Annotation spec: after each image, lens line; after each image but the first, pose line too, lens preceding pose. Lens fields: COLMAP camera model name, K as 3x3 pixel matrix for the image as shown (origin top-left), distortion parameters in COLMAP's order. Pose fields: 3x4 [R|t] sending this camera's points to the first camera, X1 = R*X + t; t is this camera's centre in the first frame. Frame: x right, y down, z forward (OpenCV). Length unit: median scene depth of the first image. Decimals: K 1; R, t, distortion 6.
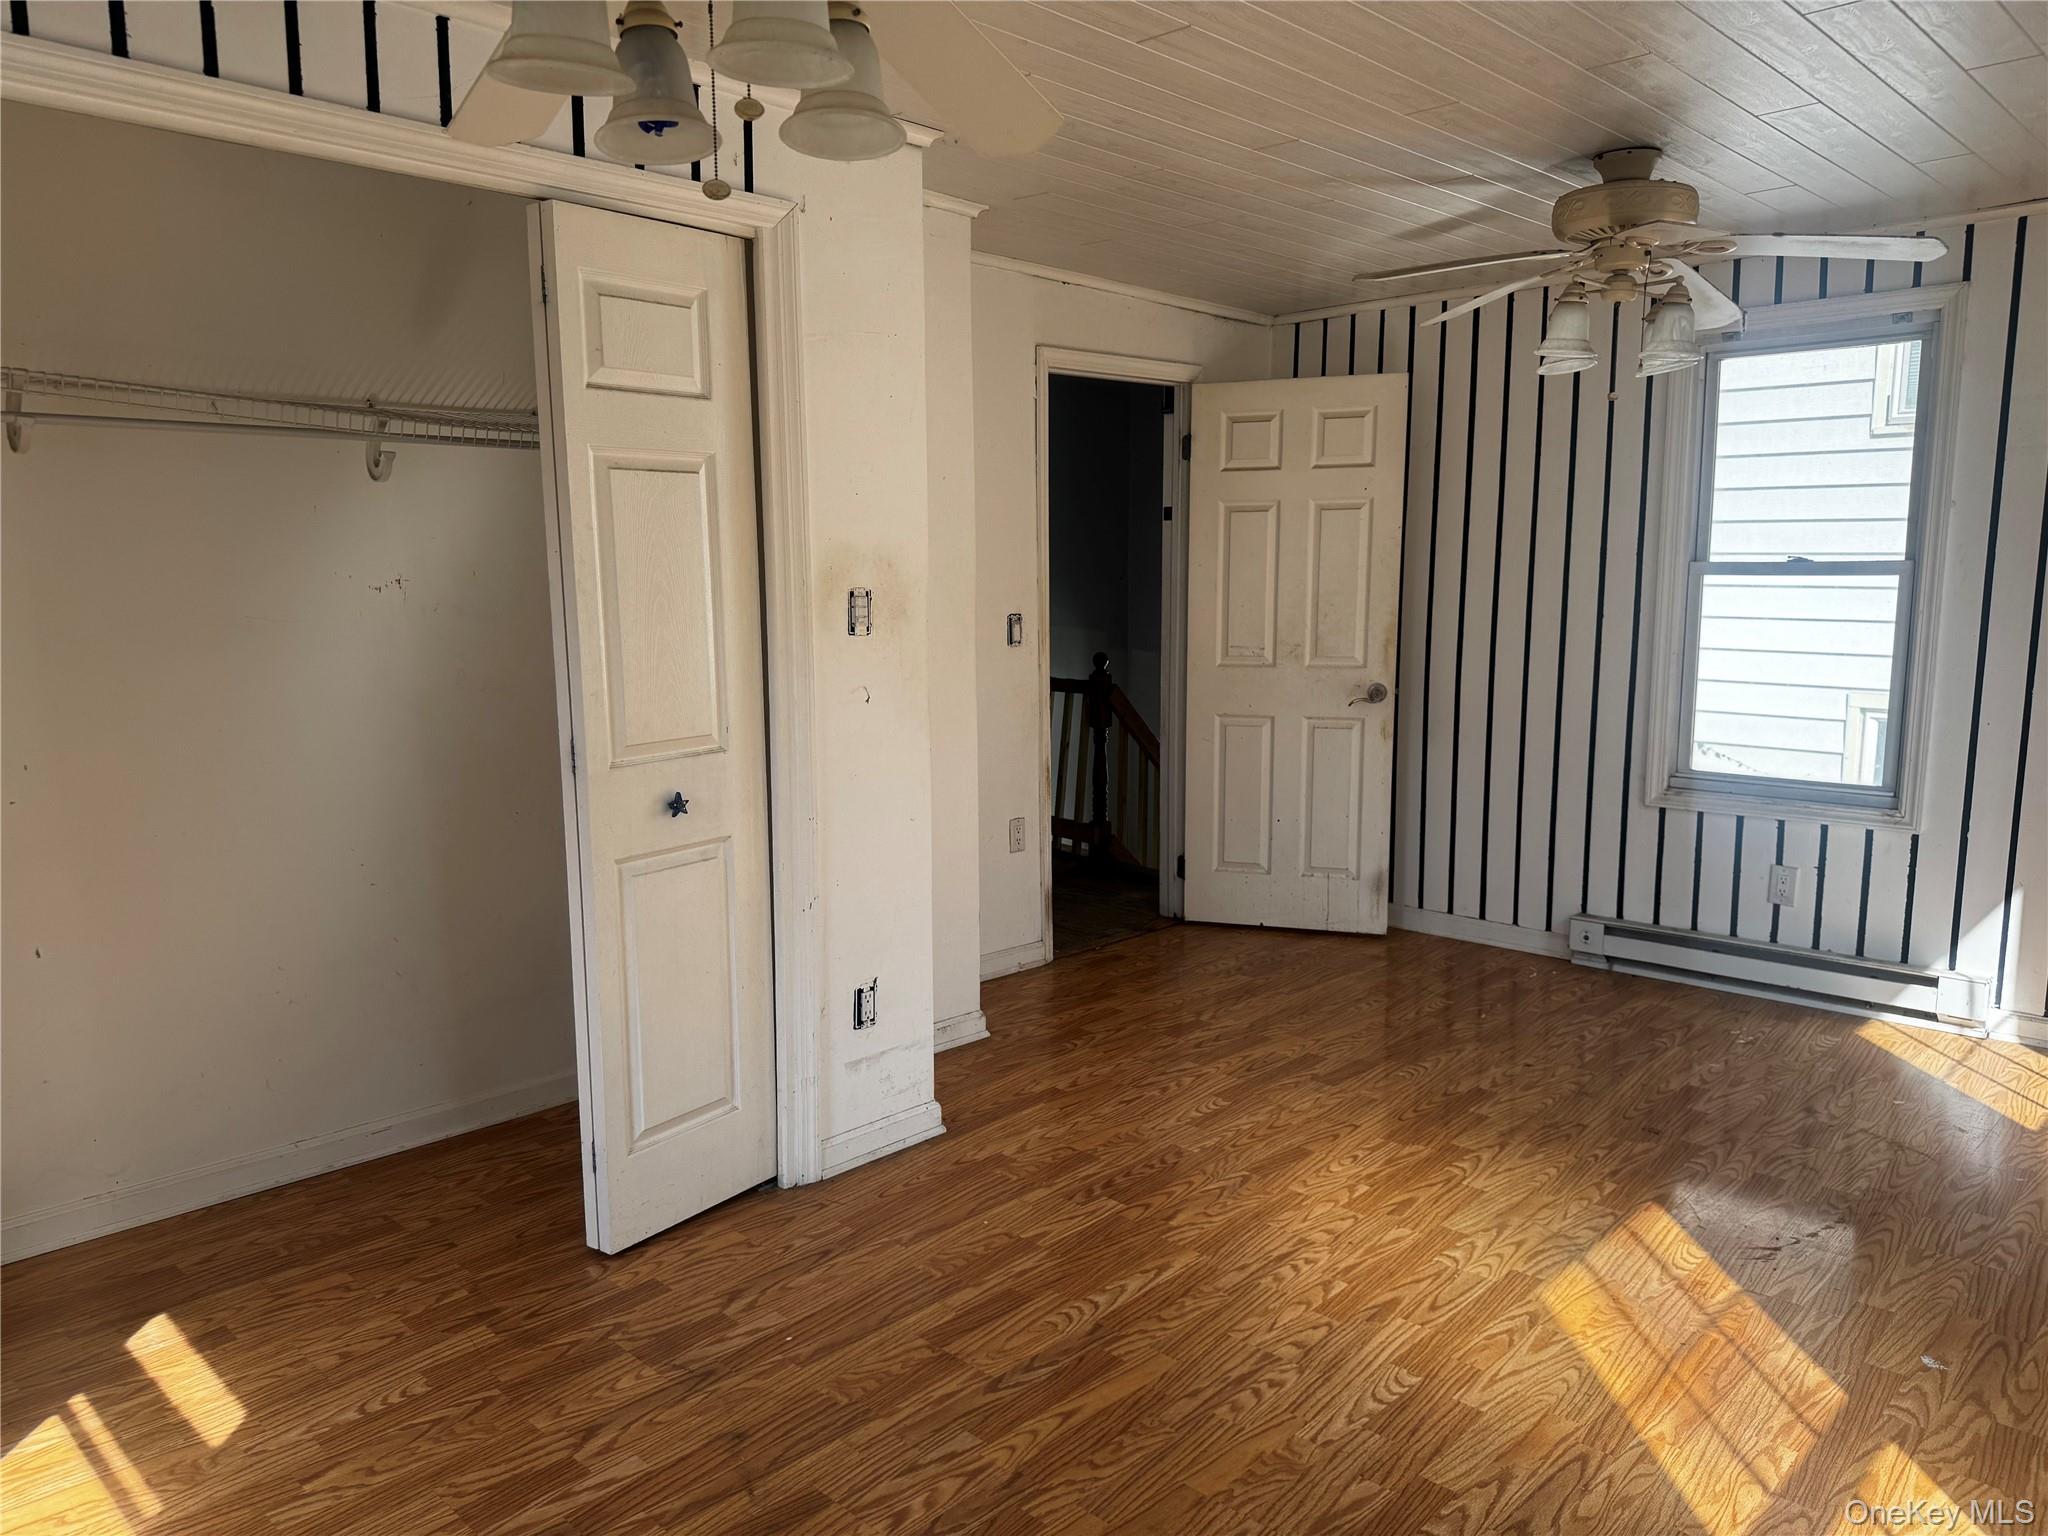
lens RADIAL K [[1489.3, 0, 1024.0], [0, 1489.3, 768.0], [0, 0, 1]] dist [0.010642, 0.002102]
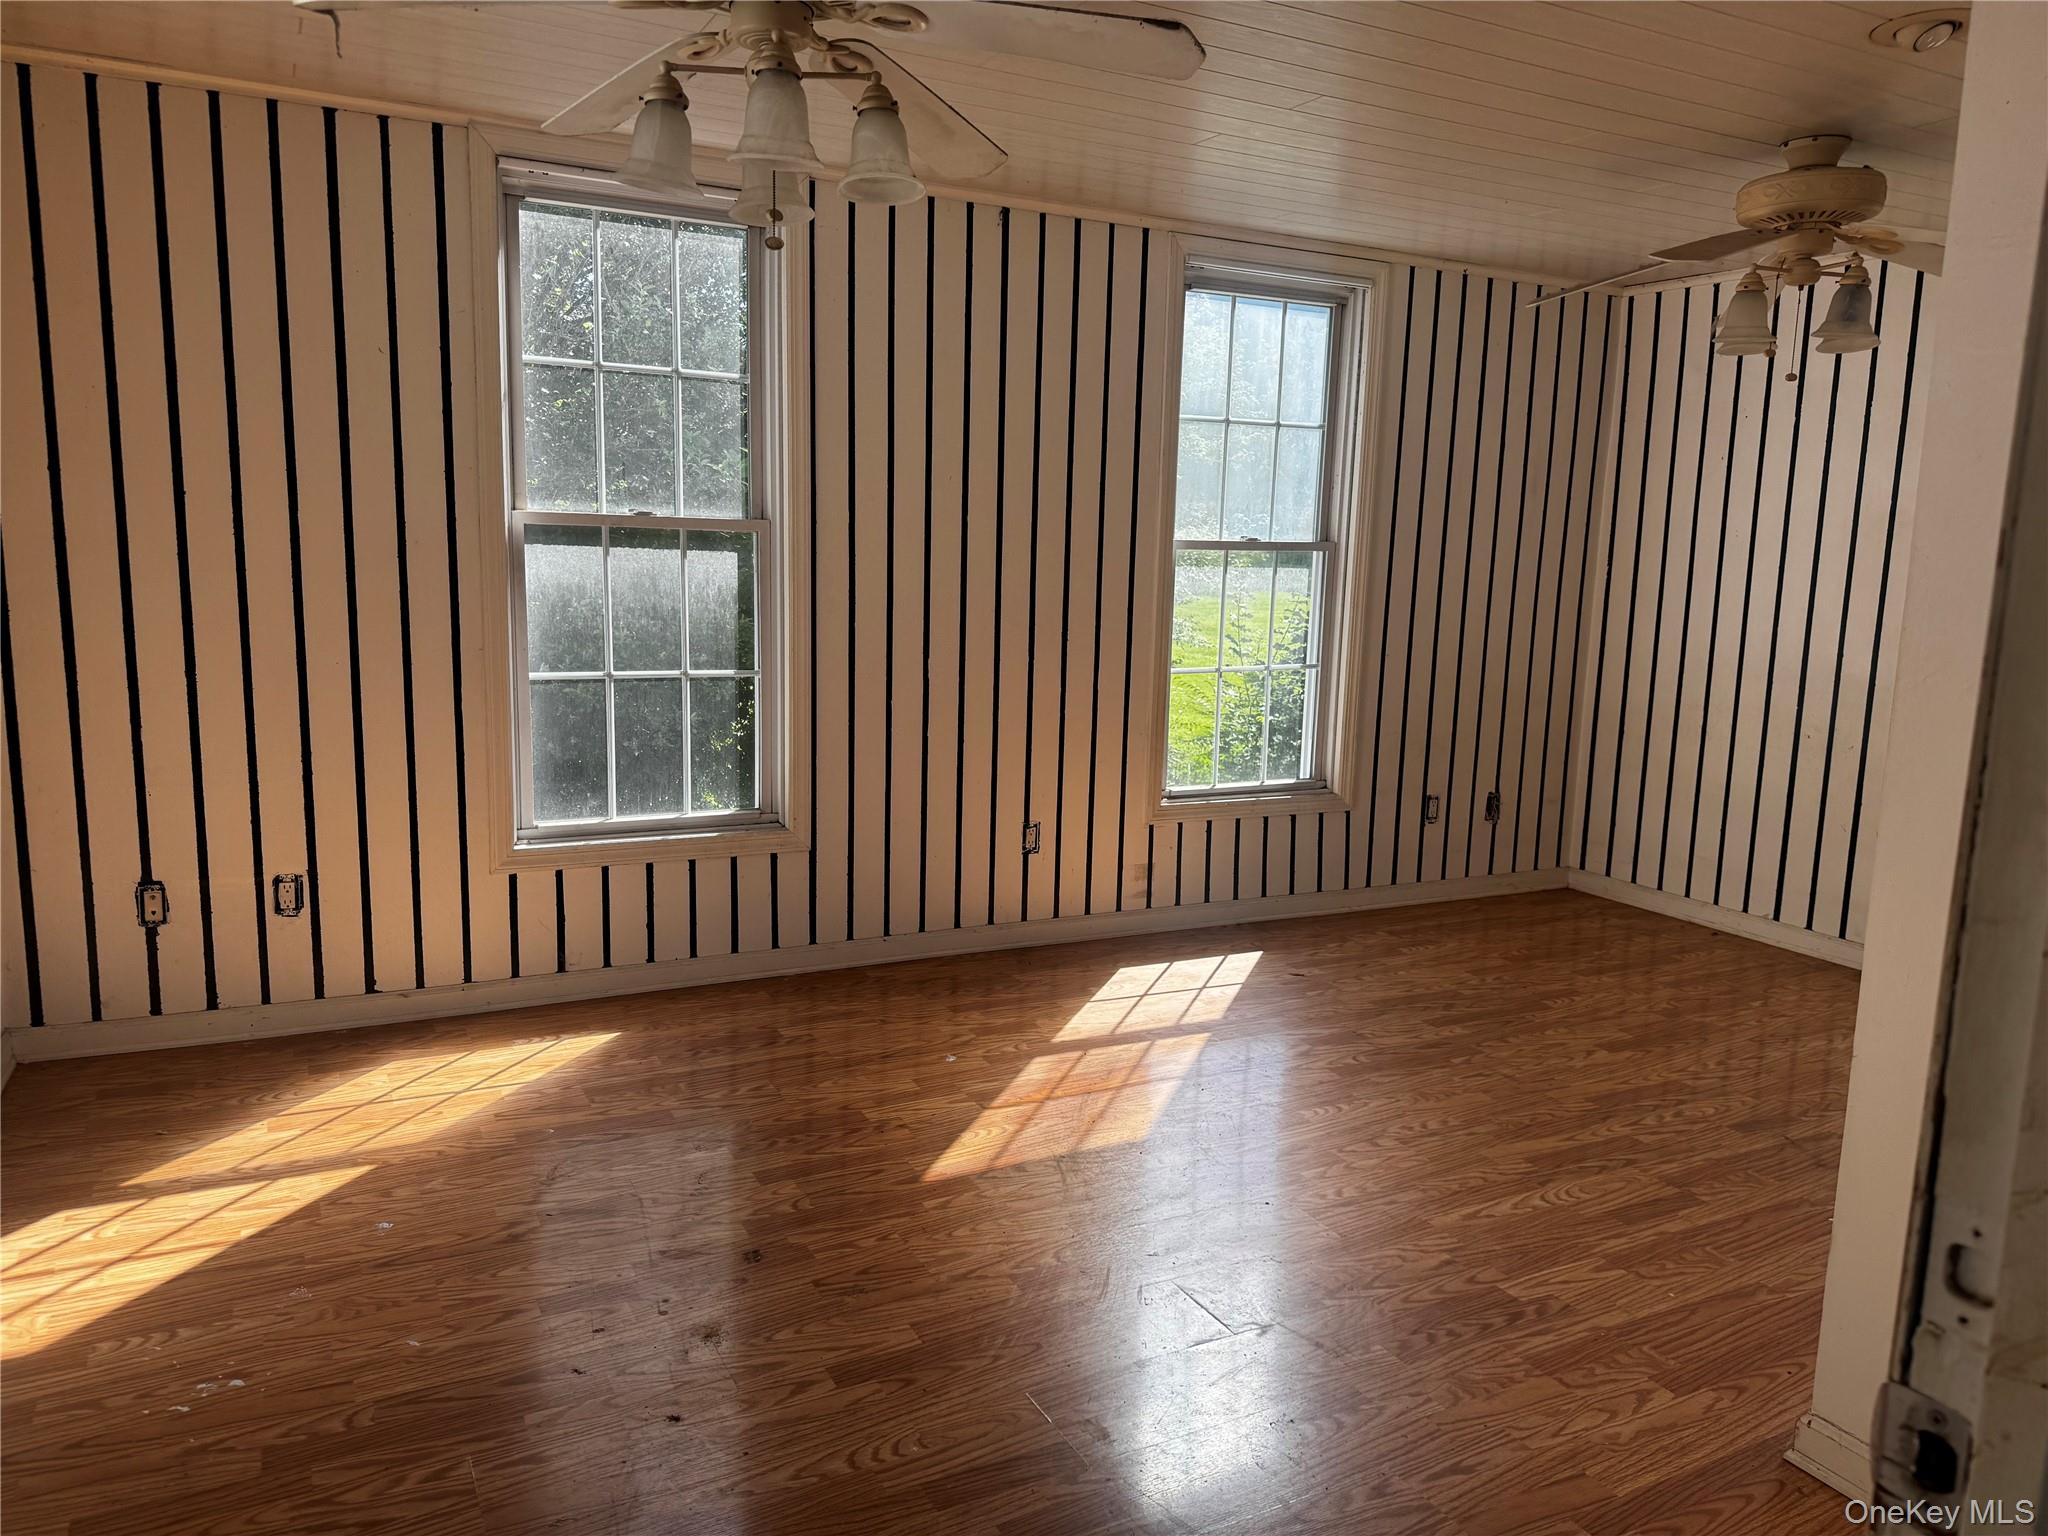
lens RADIAL K [[1489.3, 0, 1024.0], [0, 1489.3, 768.0], [0, 0, 1]] dist [0.010642, 0.002102]
pose [[-0.949245, -0.069938, 0.306664, 0.090788], [0.020045, 0.959534, 0.280879, -0.249375], [-0.313899, 0.272770, -0.909430, 1.922929]]
